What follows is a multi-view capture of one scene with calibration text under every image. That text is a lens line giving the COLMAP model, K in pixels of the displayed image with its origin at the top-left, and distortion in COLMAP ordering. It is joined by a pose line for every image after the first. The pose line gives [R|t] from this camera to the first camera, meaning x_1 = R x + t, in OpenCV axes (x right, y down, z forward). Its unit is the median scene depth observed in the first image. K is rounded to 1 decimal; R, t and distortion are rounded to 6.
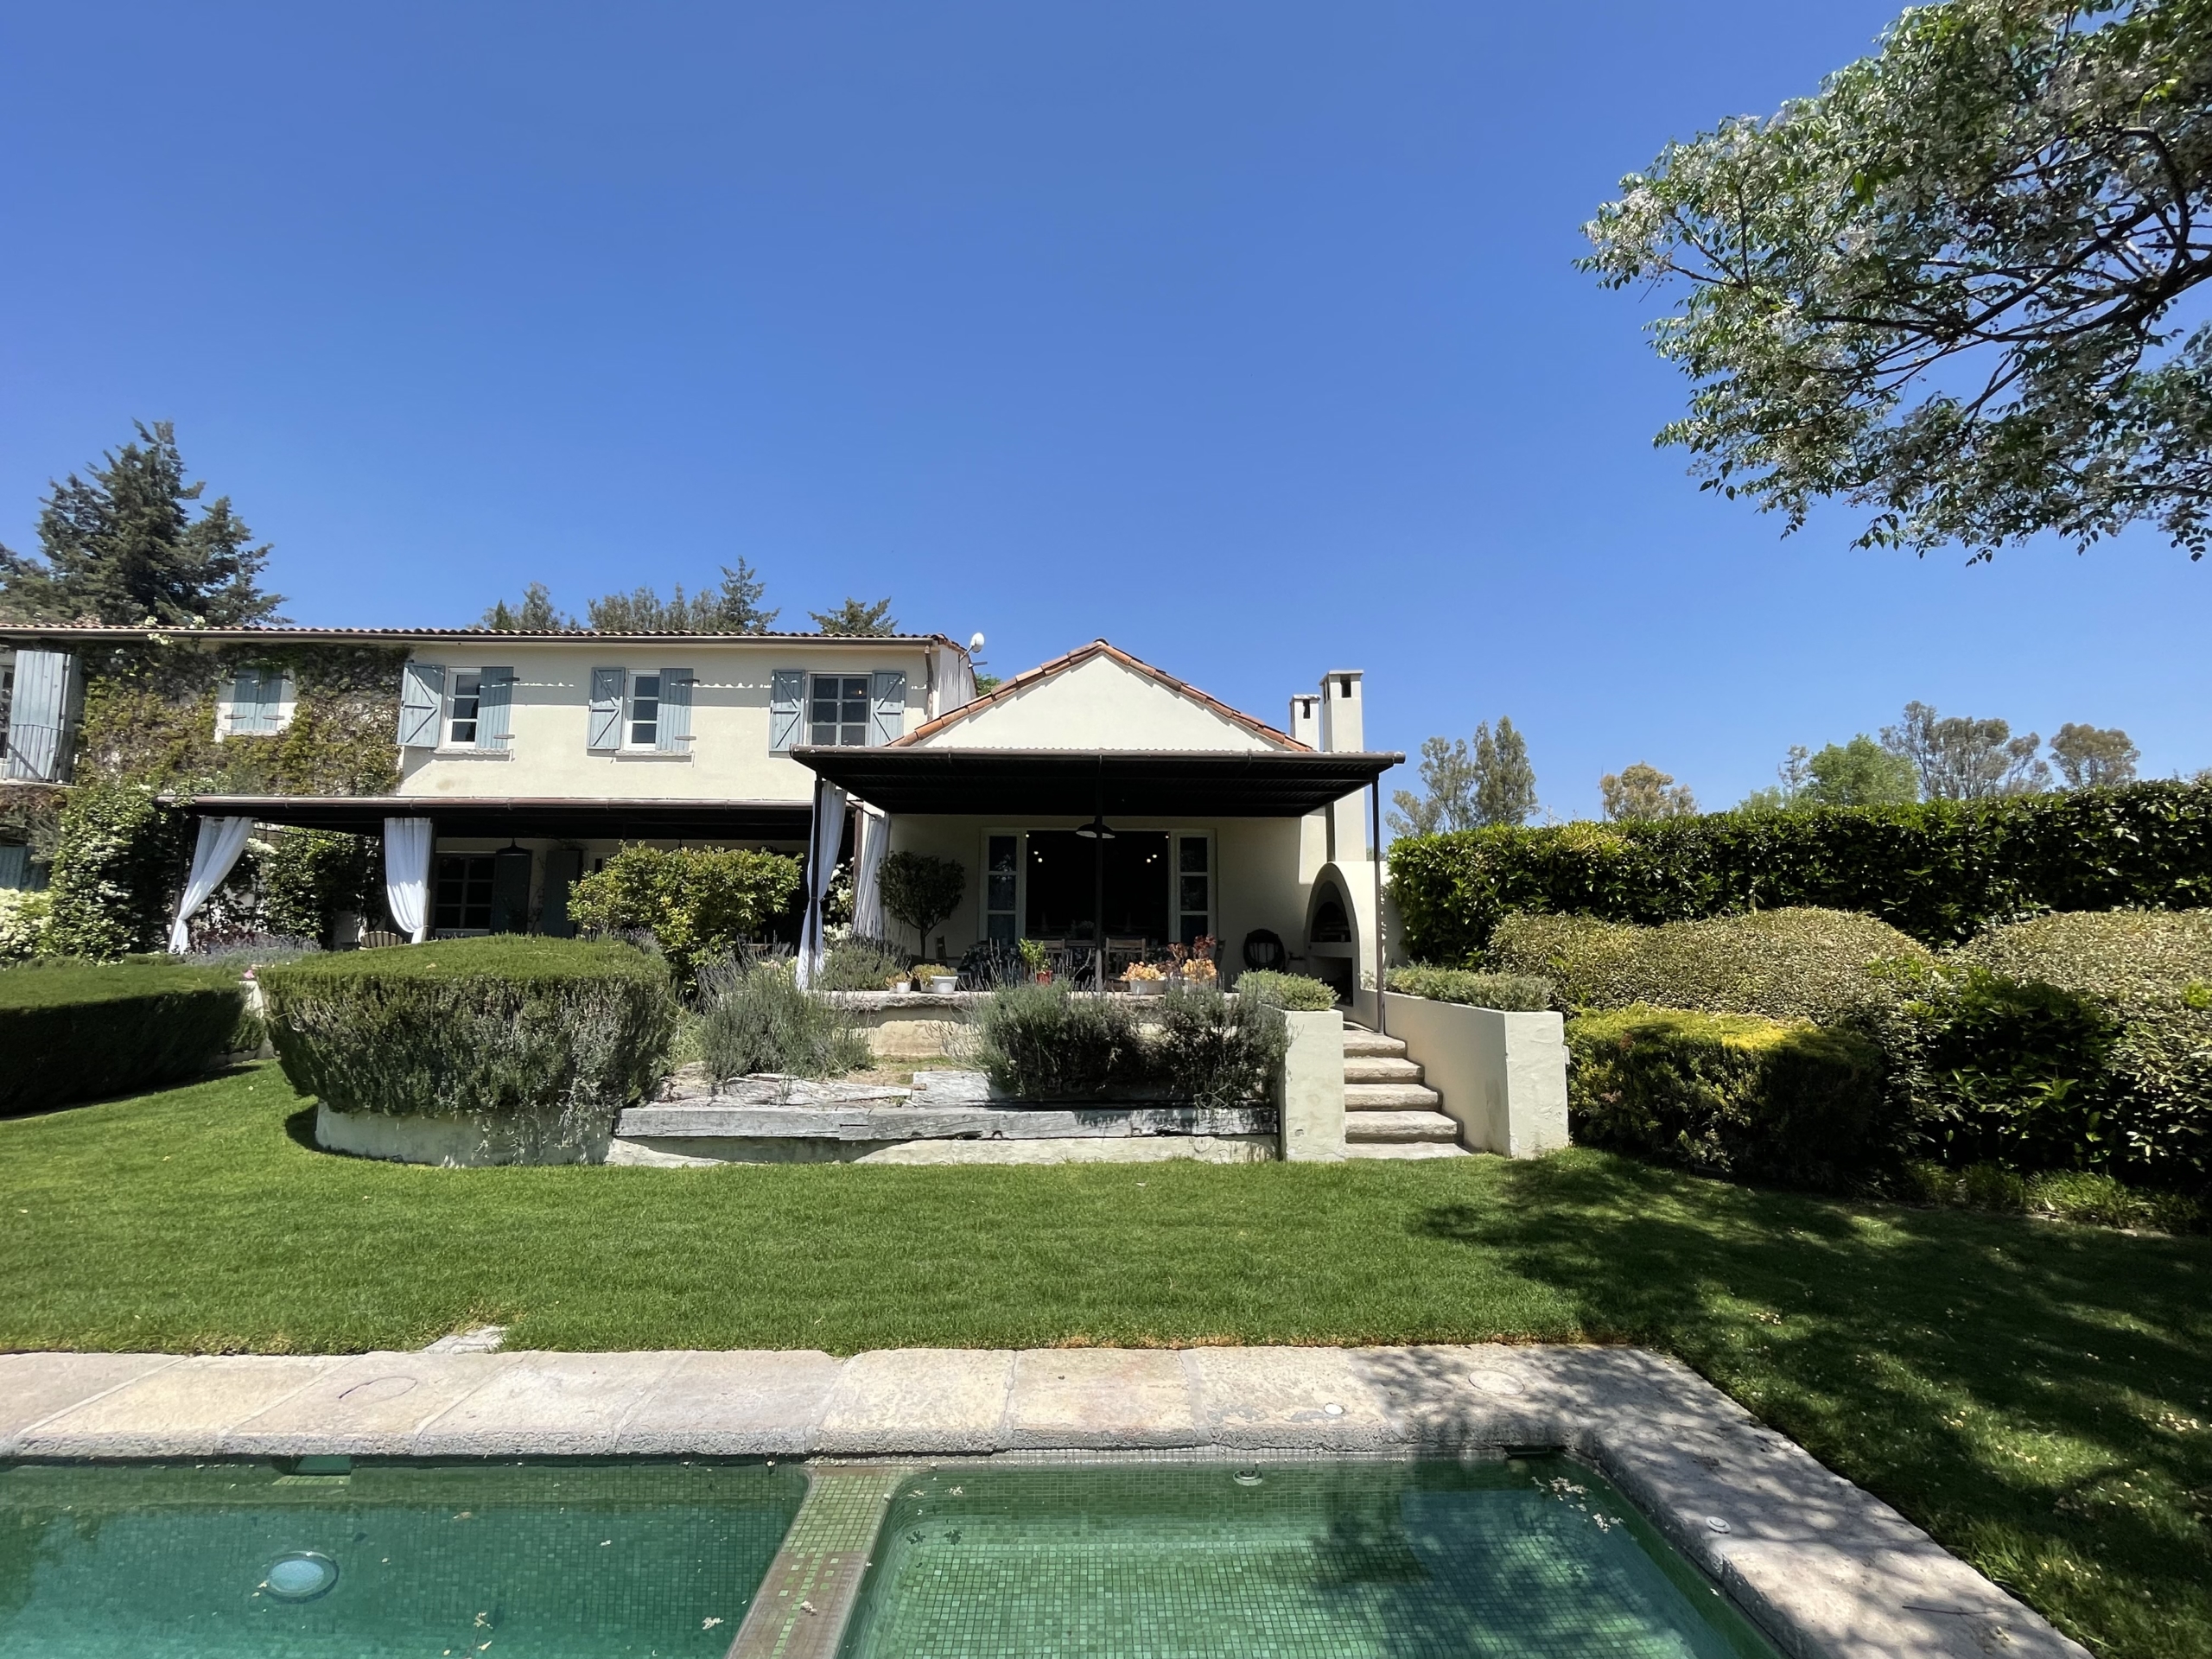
lens RADIAL K [[905.6, 0, 1115.4], [0, 905.6, 840.2], [0, 0, 1]] dist [-0.005376, 0.000564]
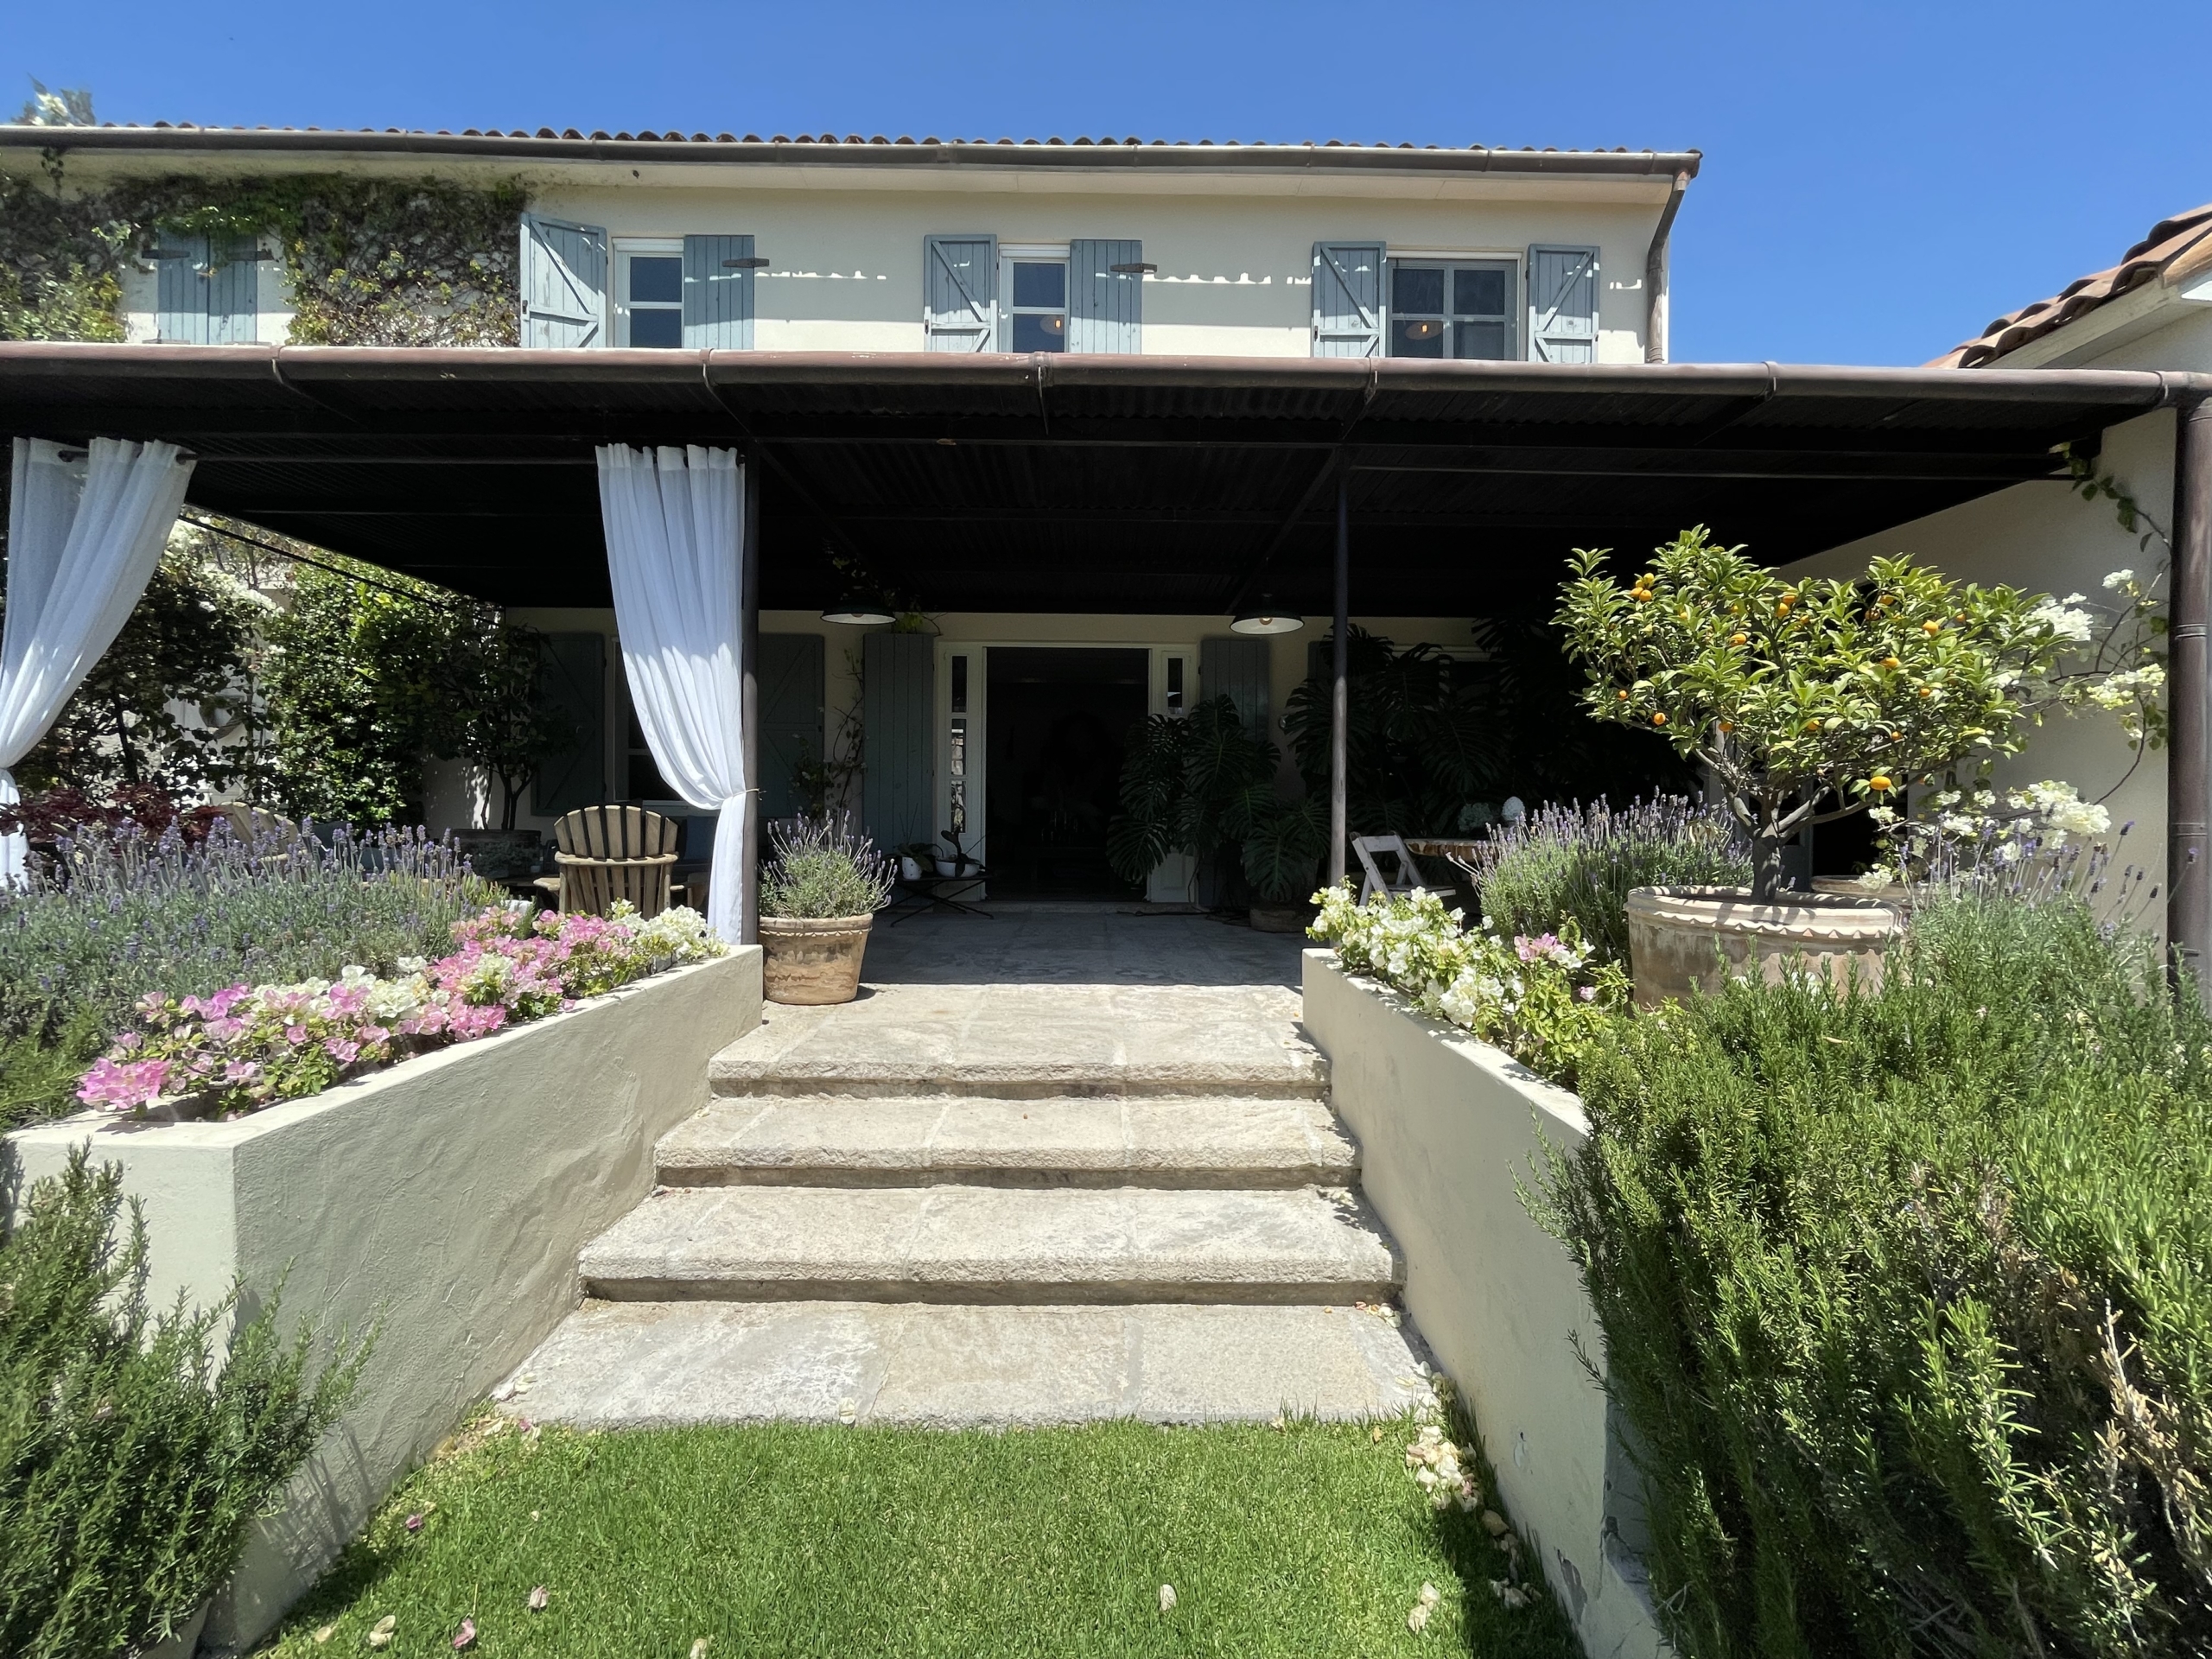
lens RADIAL K [[905.6, 0, 1126.9], [0, 905.6, 841.4], [0, 0, 1]] dist [-0.005376, 0.000564]
pose [[0.999852, 0.004644, -0.016571, -0.528180], [-0.002448, 0.991487, 0.130181, 0.059777], [0.017035, -0.130121, 0.991352, 0.575932]]
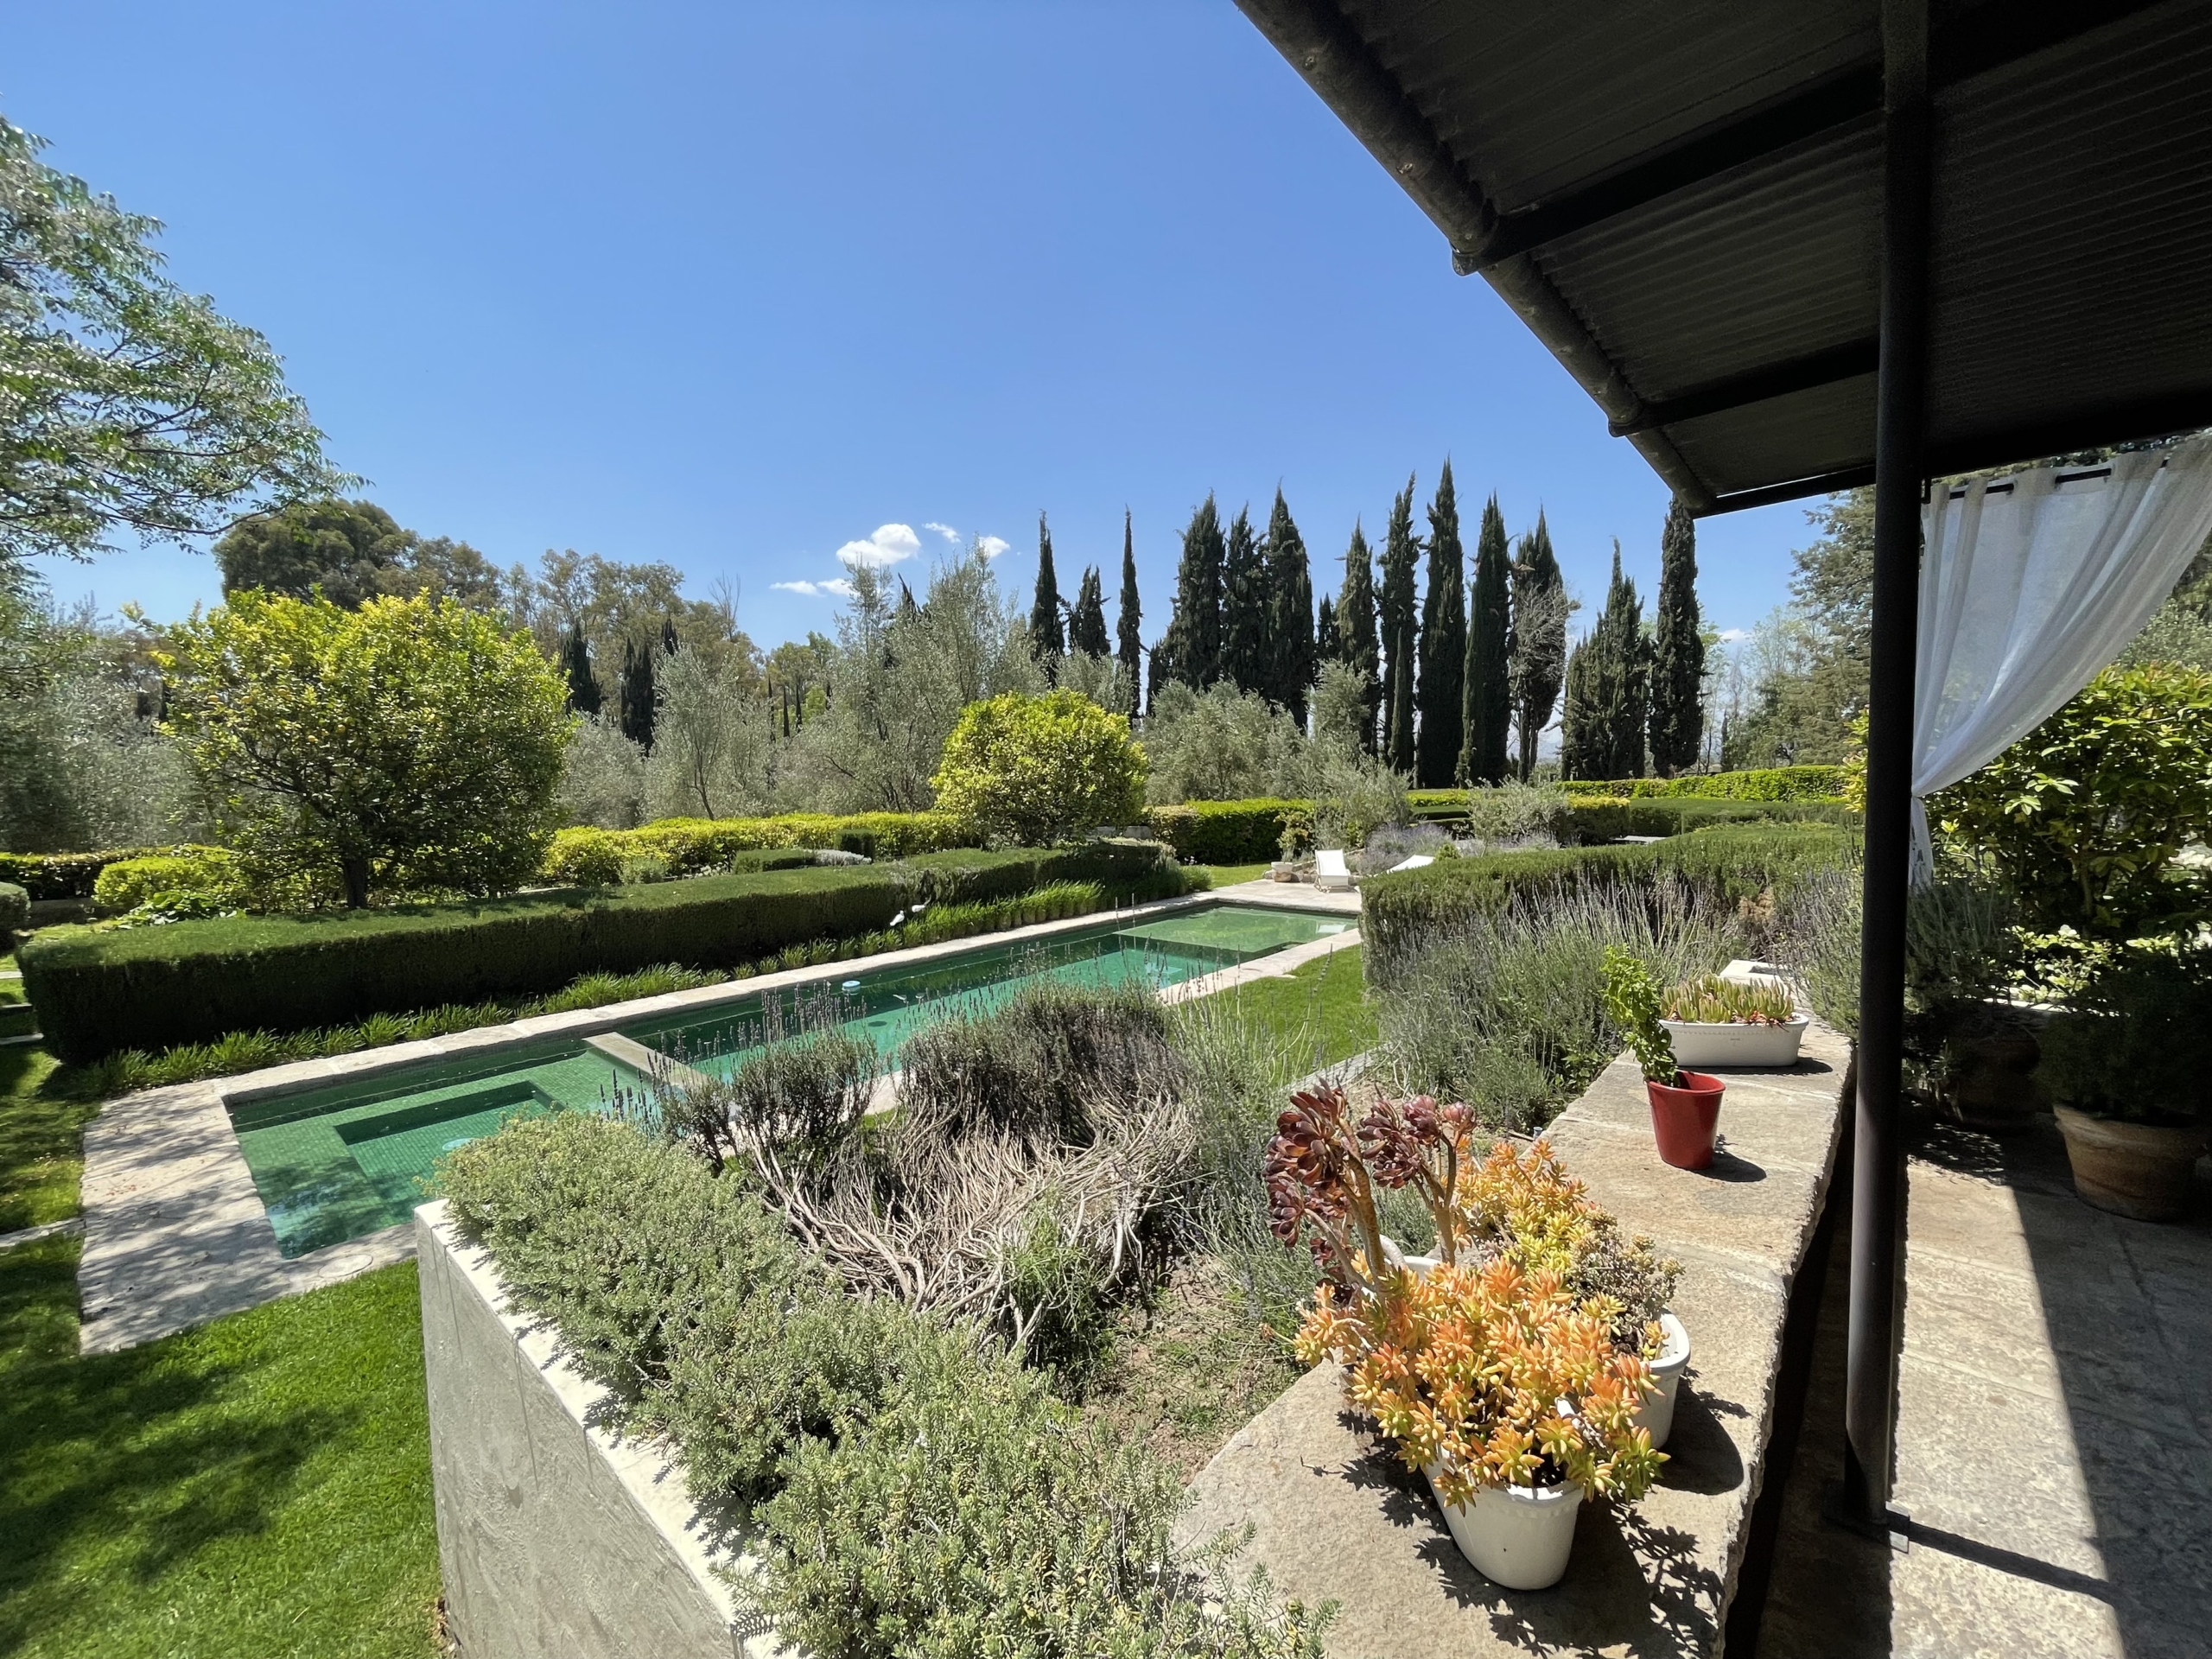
lens RADIAL K [[905.6, 0, 1125.5], [0, 905.6, 834.5], [0, 0, 1]] dist [-0.005376, 0.000564]
pose [[-0.689611, 0.060121, -0.721680, 0.127178], [0.097342, 0.995200, -0.010109, 0.034193], [0.717608, -0.077221, -0.692153, 0.605615]]
